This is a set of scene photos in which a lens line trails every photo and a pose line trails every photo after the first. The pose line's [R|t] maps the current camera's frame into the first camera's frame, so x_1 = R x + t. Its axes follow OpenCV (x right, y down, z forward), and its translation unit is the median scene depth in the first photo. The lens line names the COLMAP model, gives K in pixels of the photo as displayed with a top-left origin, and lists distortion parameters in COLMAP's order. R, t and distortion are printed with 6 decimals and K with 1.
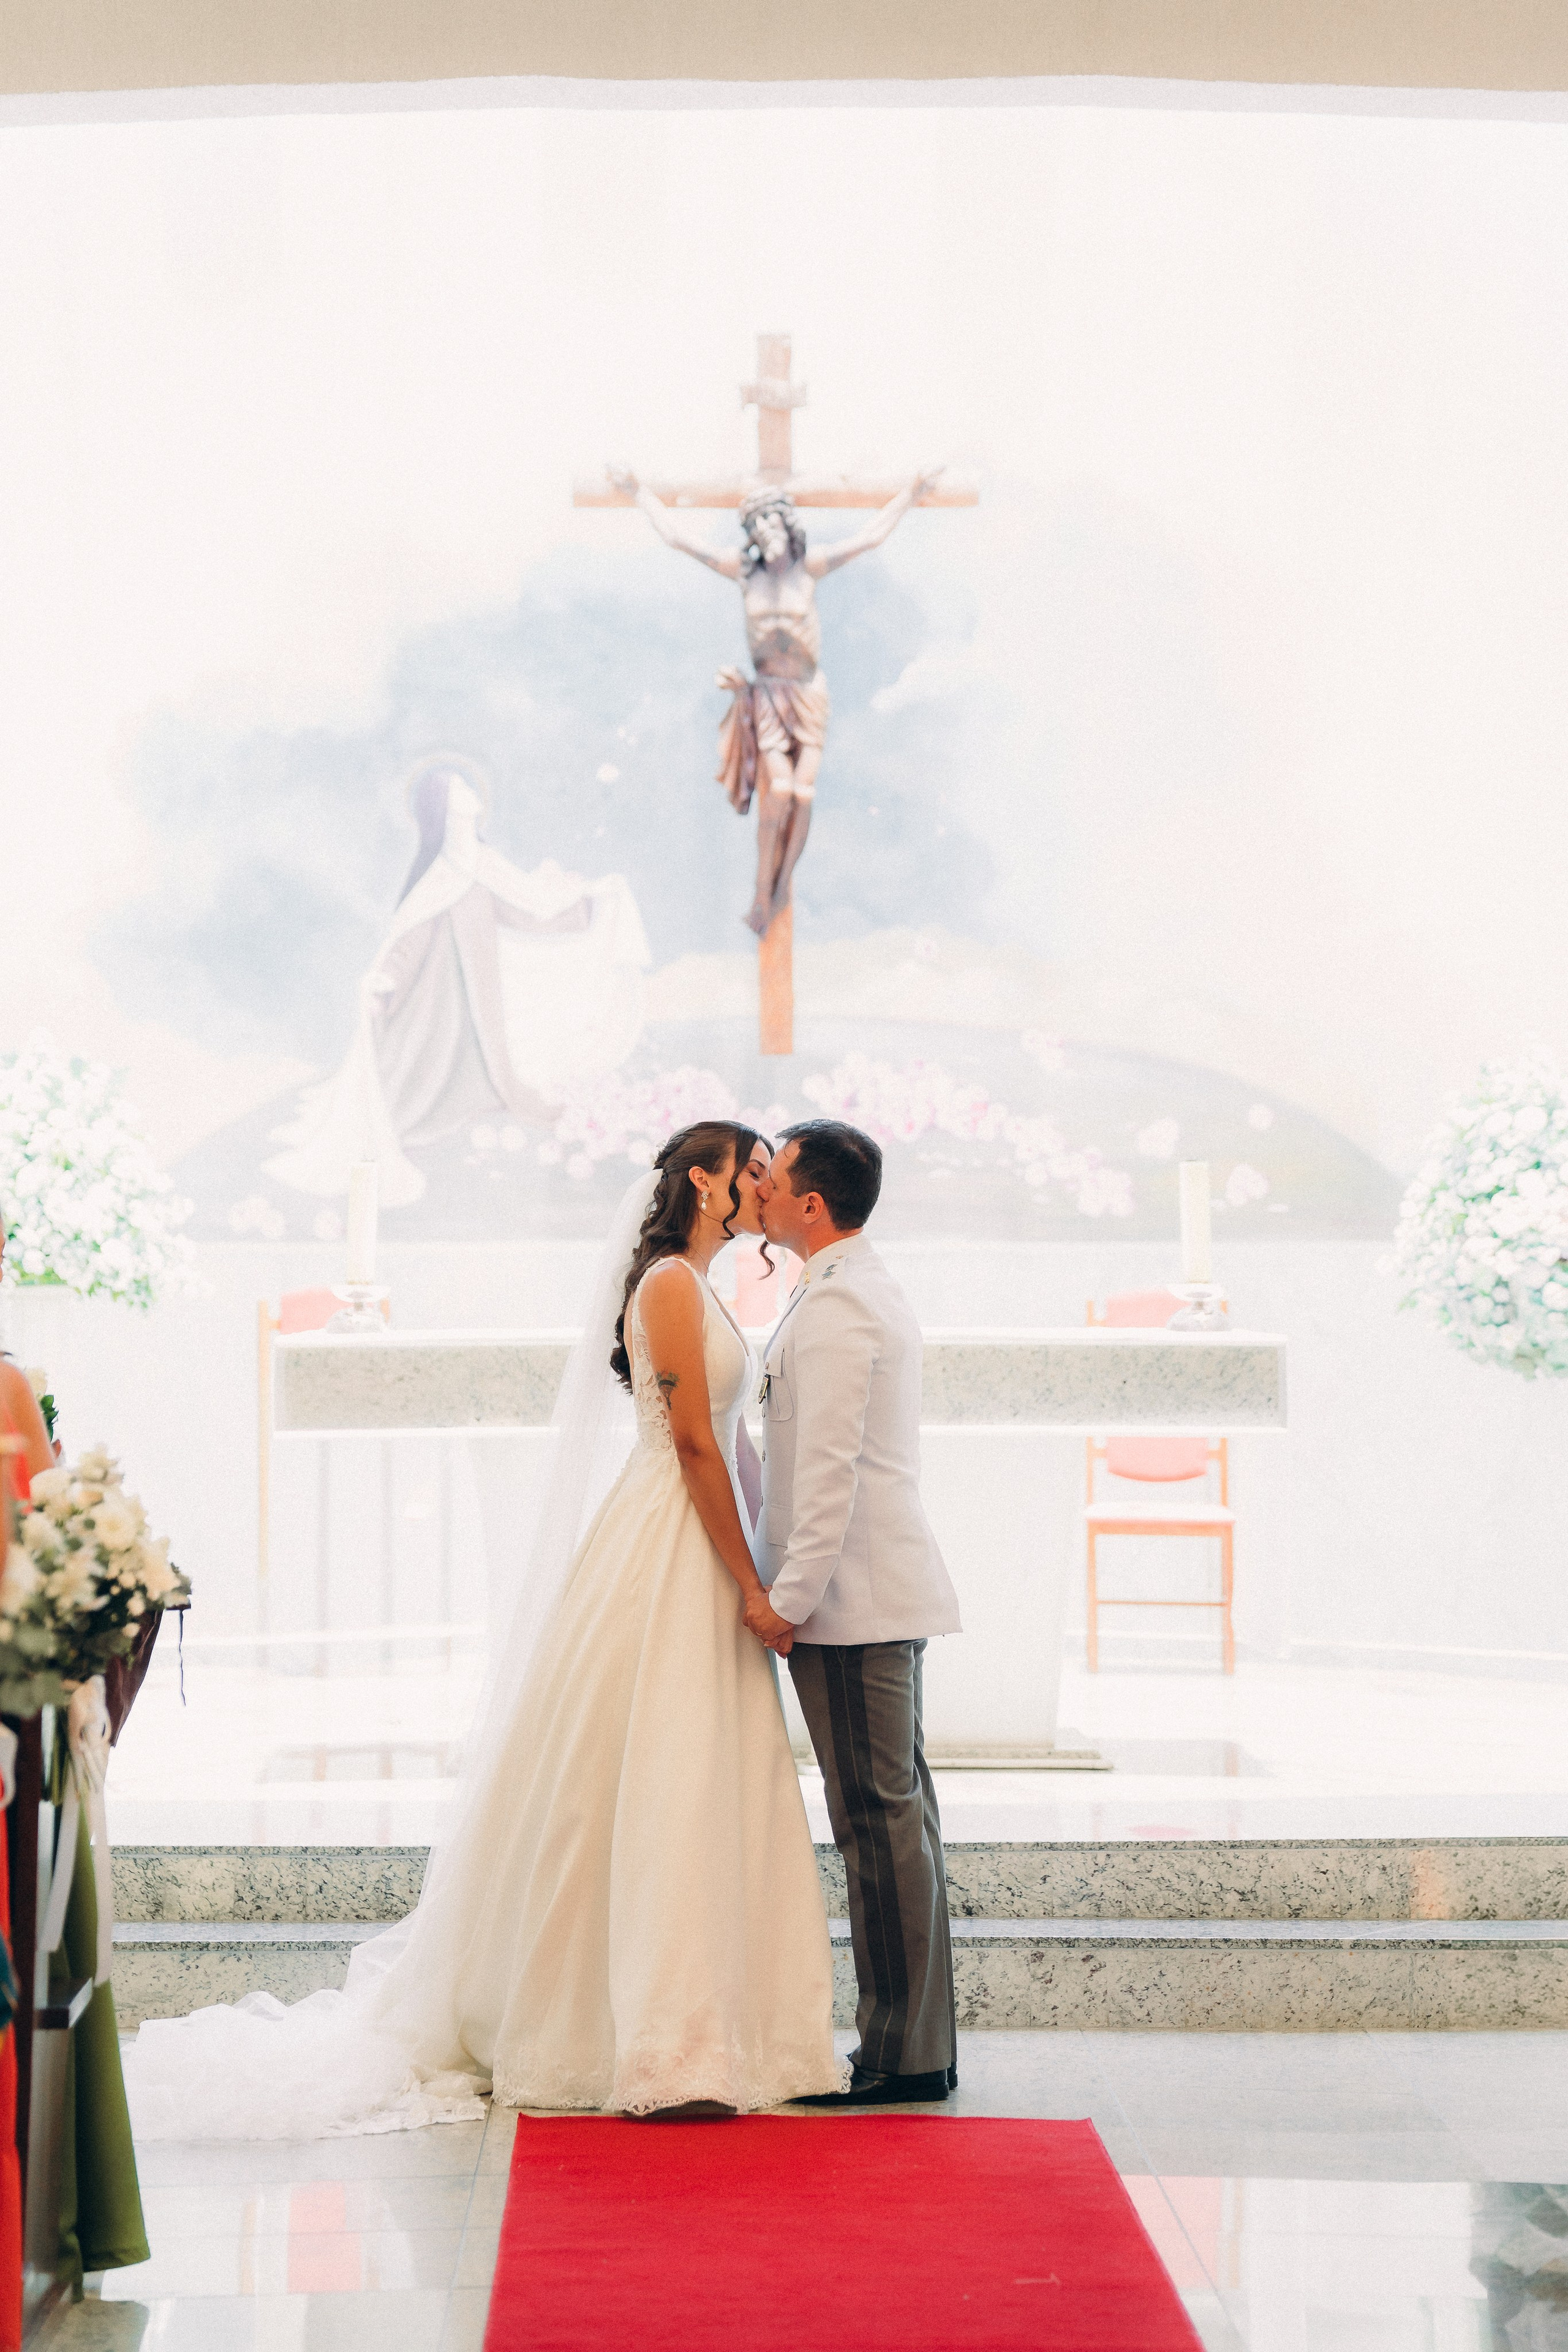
lens RADIAL K [[6801.5, 0, 765.4], [0, 6801.5, 1191.8], [0, 0, 1]] dist [1.943168, 0.000000]
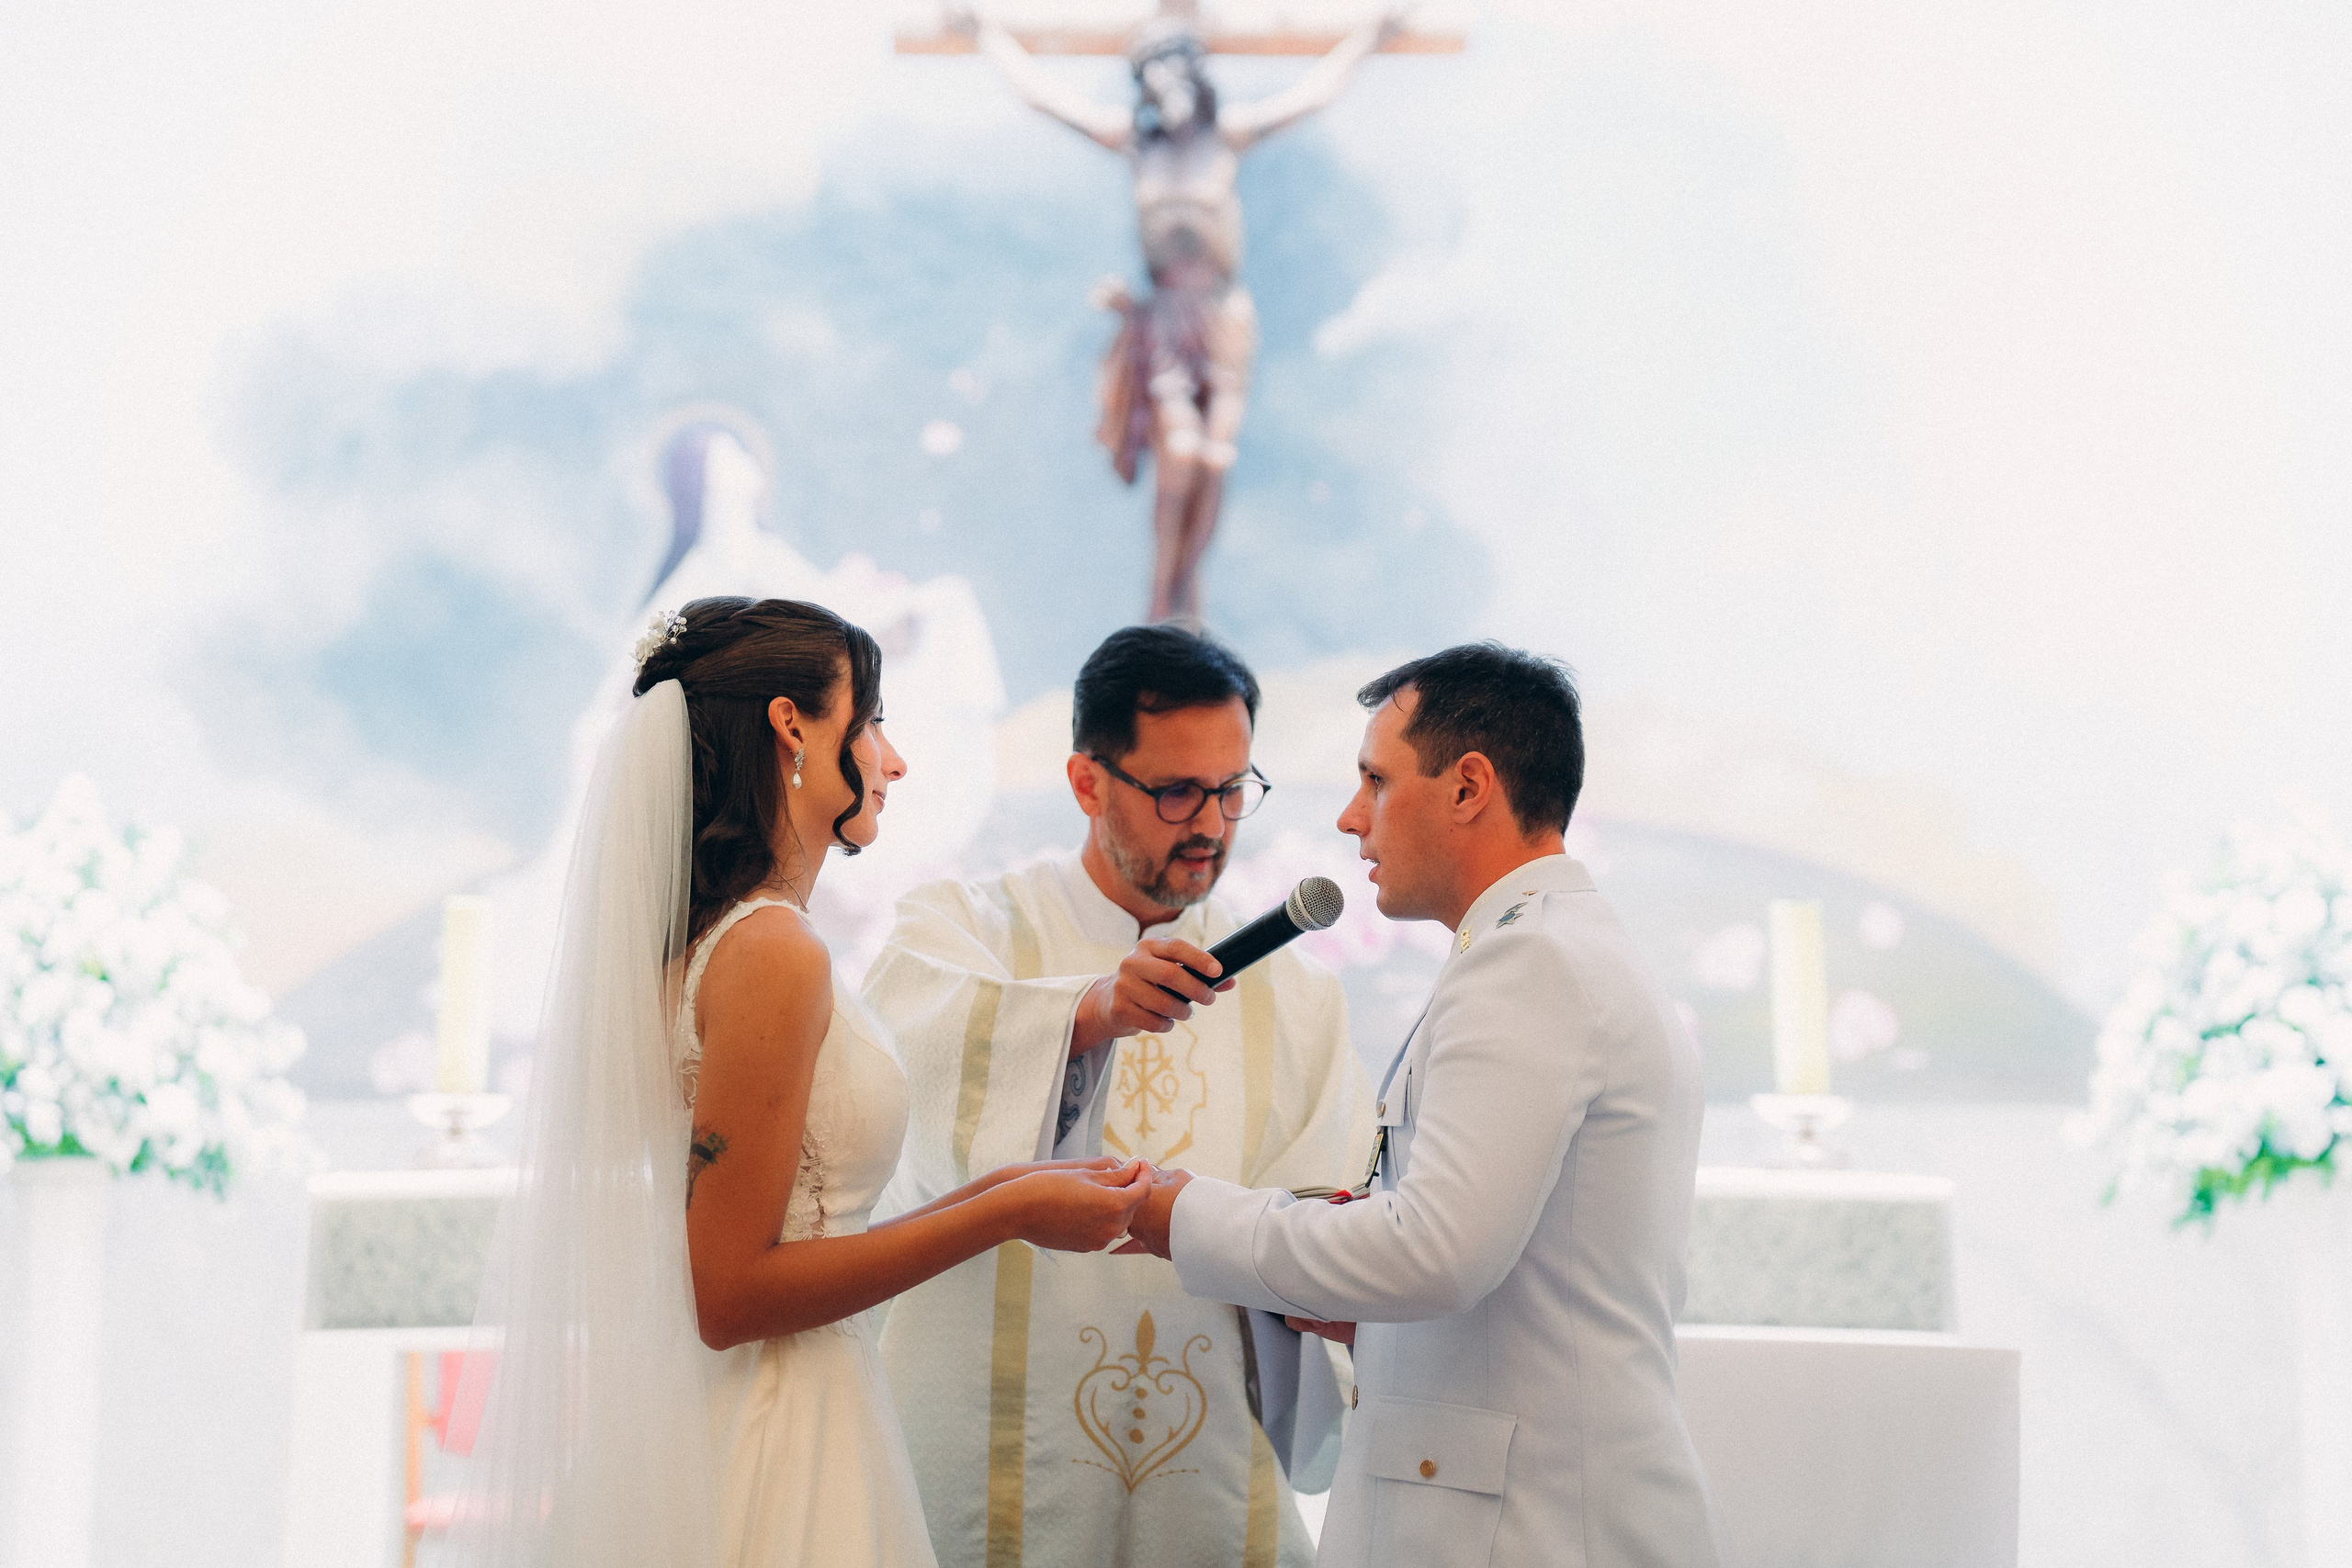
lens RADIAL K [[6972.9, 0, 1186.5], [0, 6972.9, 797.5], [0, 0, 1]] dist [1.776684, 0.000000]
pose [[0.999874, 0.002975, -0.015600, 0.013731], [-0.004013, 0.997748, -0.066960, 0.024134], [0.015366, 0.067014, 0.997634, 0.290230]]
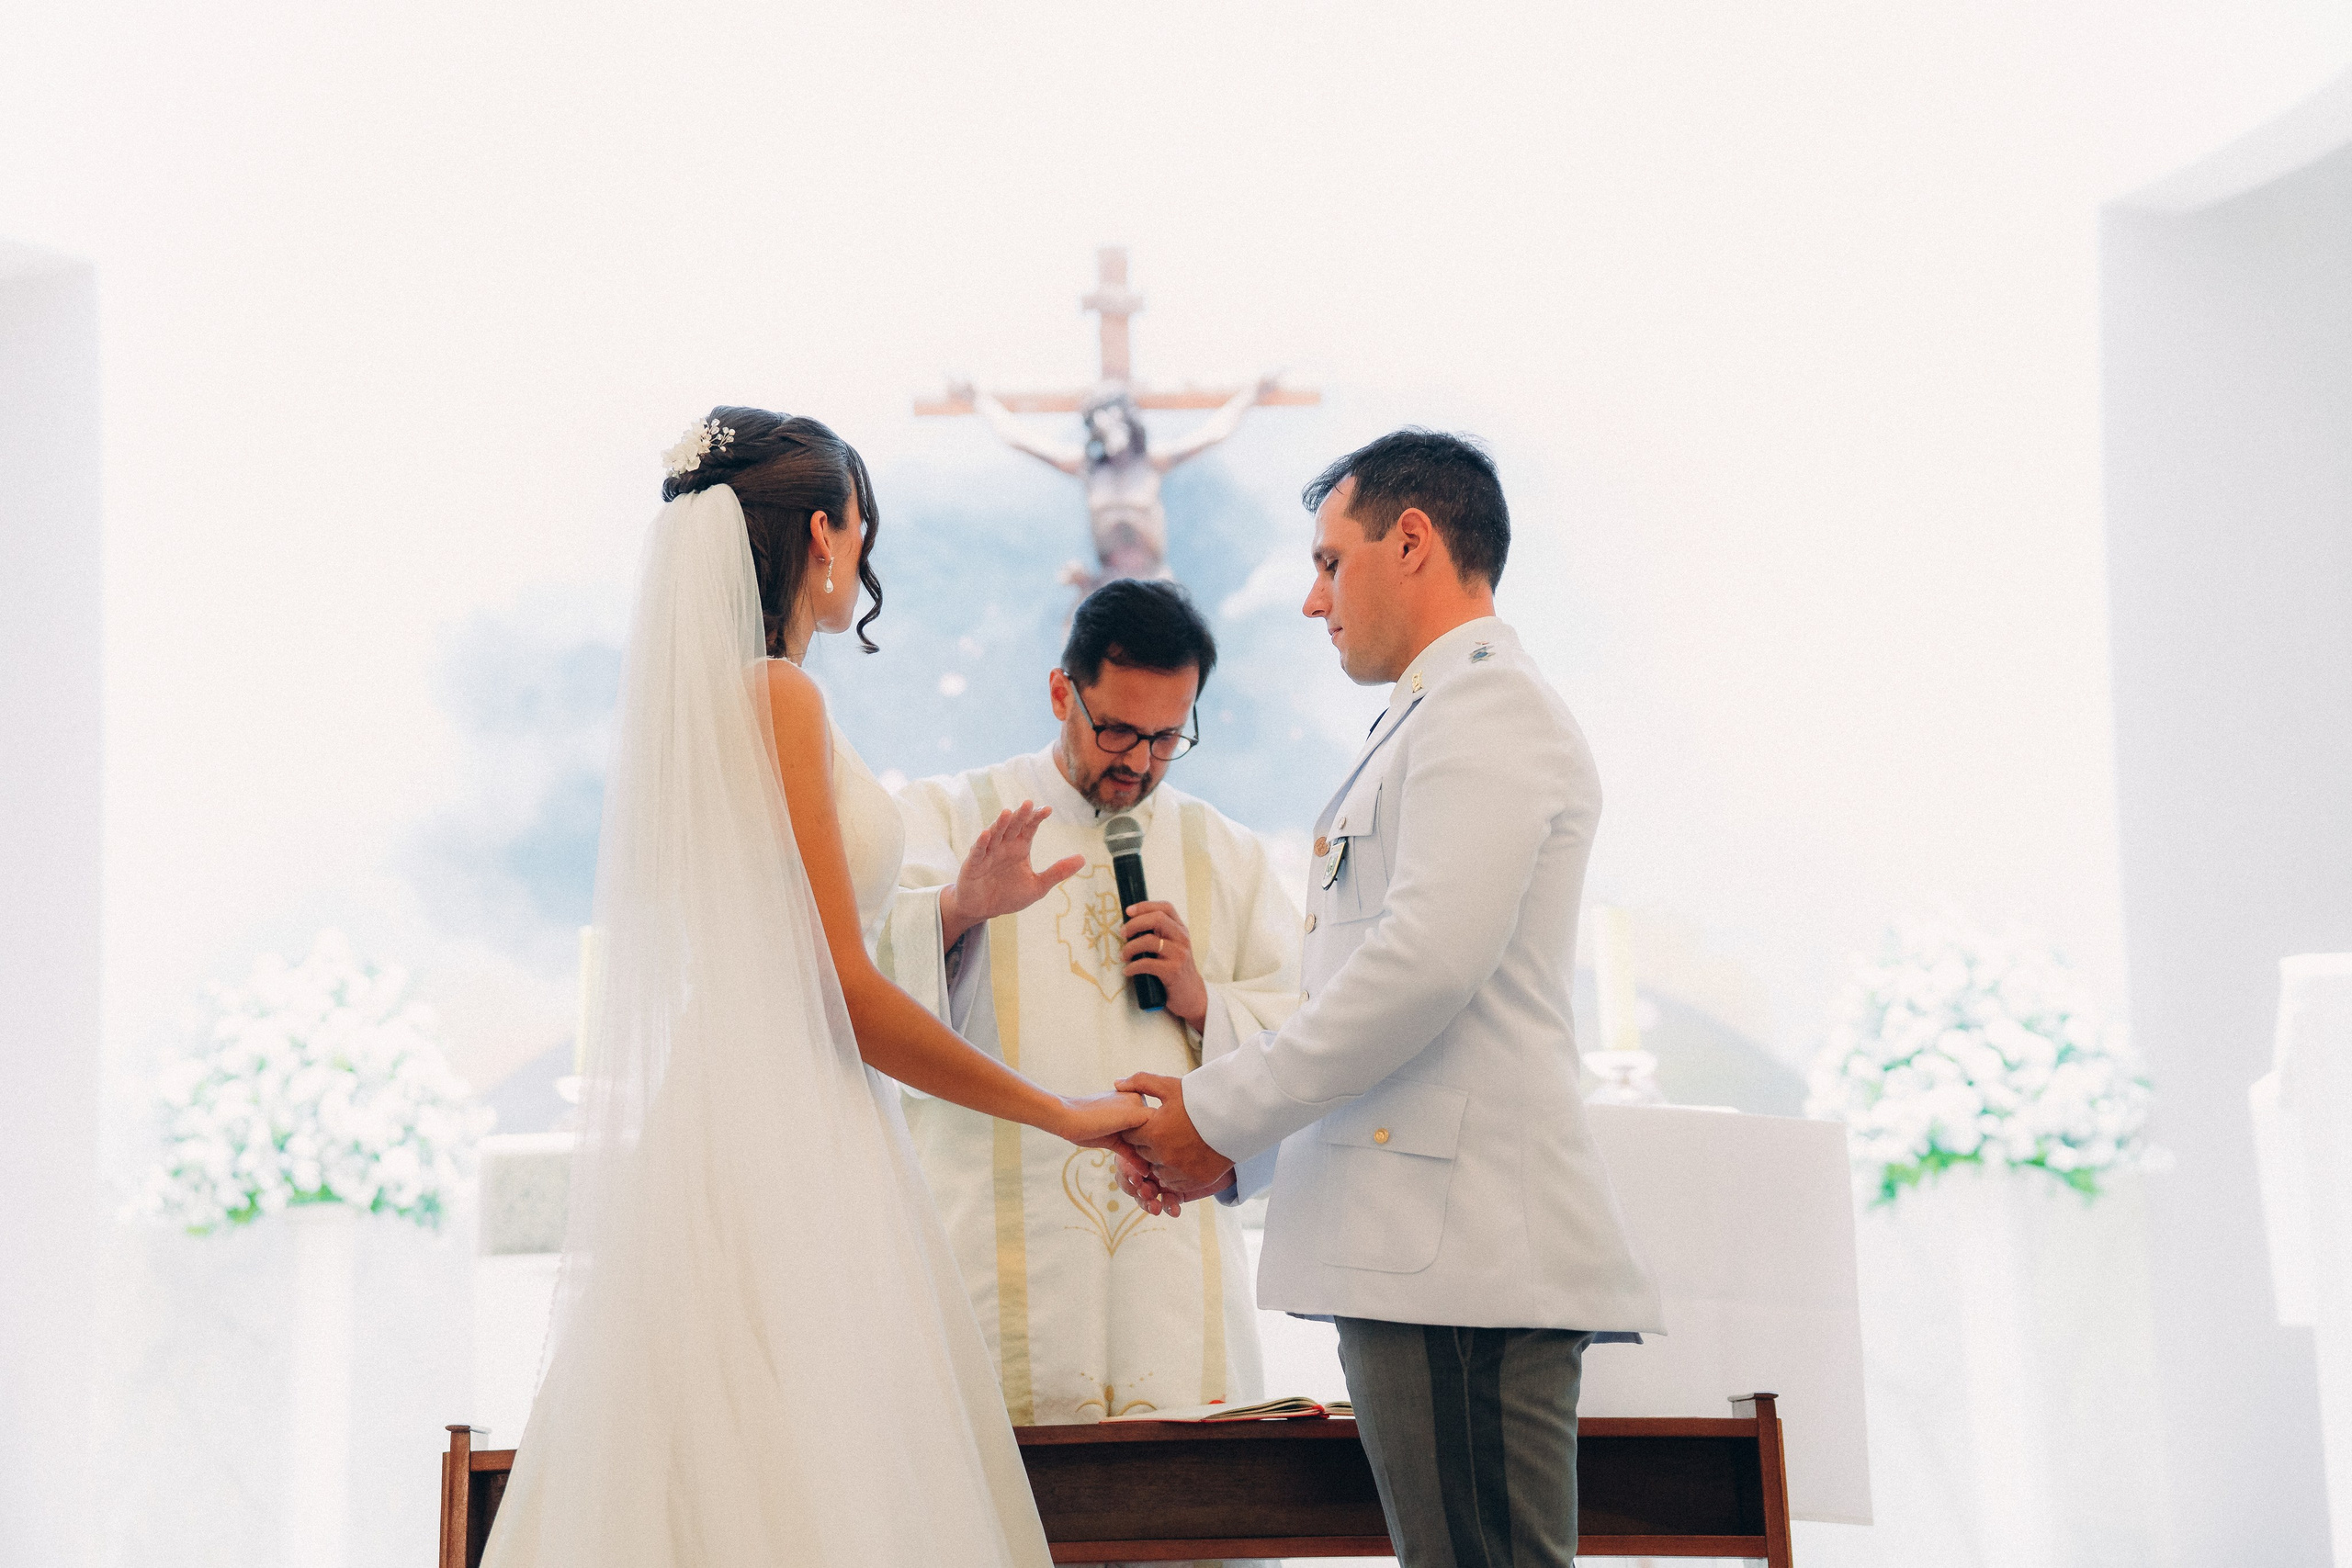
lens RADIAL K [[4517.6, 0, 1152.3], [0, 4517.6, 799.0], [0, 0, 1]] dist [0.947030, 0.000000]
pose [[0.999703, -0.023625, -0.006013, 0.009069], [0.022495, 0.989034, -0.145964, 0.050438], [0.009395, 0.145785, 0.989272, 0.371645]]
